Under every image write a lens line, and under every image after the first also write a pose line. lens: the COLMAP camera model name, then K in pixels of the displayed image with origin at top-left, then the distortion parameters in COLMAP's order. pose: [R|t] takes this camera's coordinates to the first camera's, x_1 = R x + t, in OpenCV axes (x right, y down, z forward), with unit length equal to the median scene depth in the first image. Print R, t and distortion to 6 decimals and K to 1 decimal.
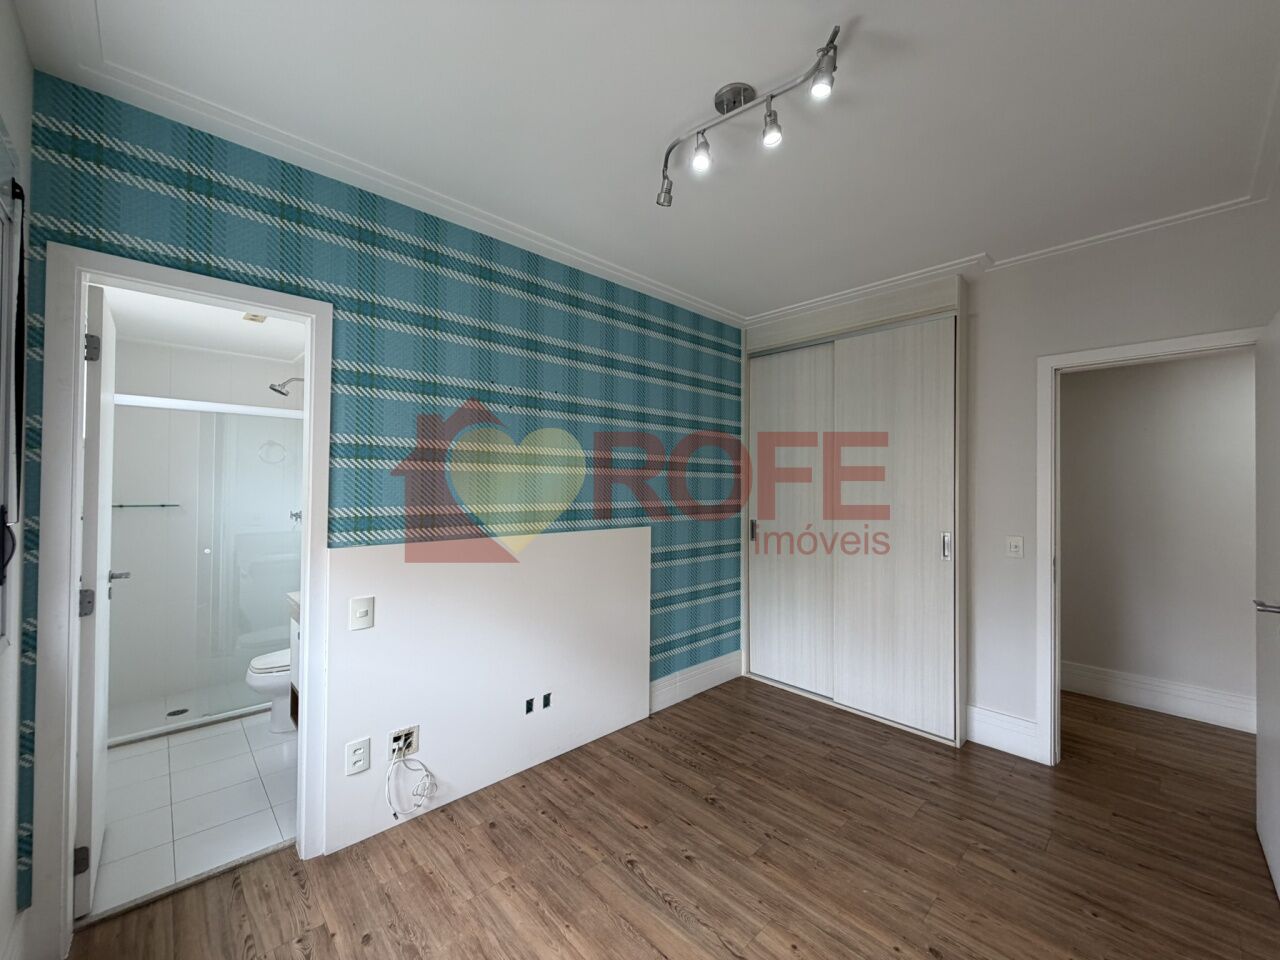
lens RADIAL K [[511.0, 0, 634.3], [0, 511.0, 480.9], [0, 0, 1]] dist [0.002750, -0.000238]
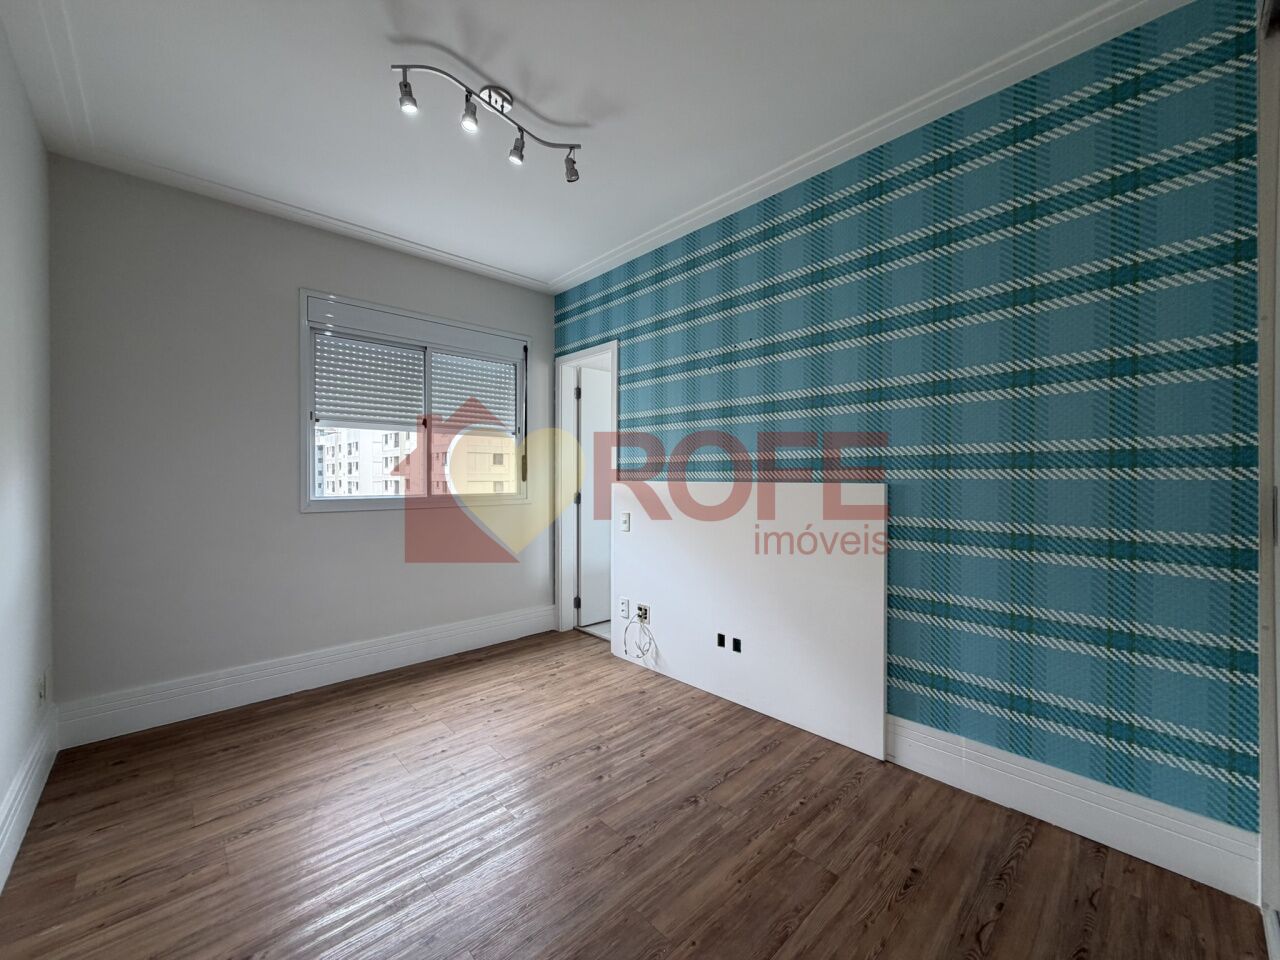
lens RADIAL K [[511.0, 0, 634.5], [0, 511.0, 479.1], [0, 0, 1]] dist [0.002750, -0.000238]
pose [[-0.009212, -0.001911, -0.999956, 0.981757], [0.010609, 0.999942, -0.002009, 0.111437], [0.999901, -0.010627, -0.009191, 0.927050]]
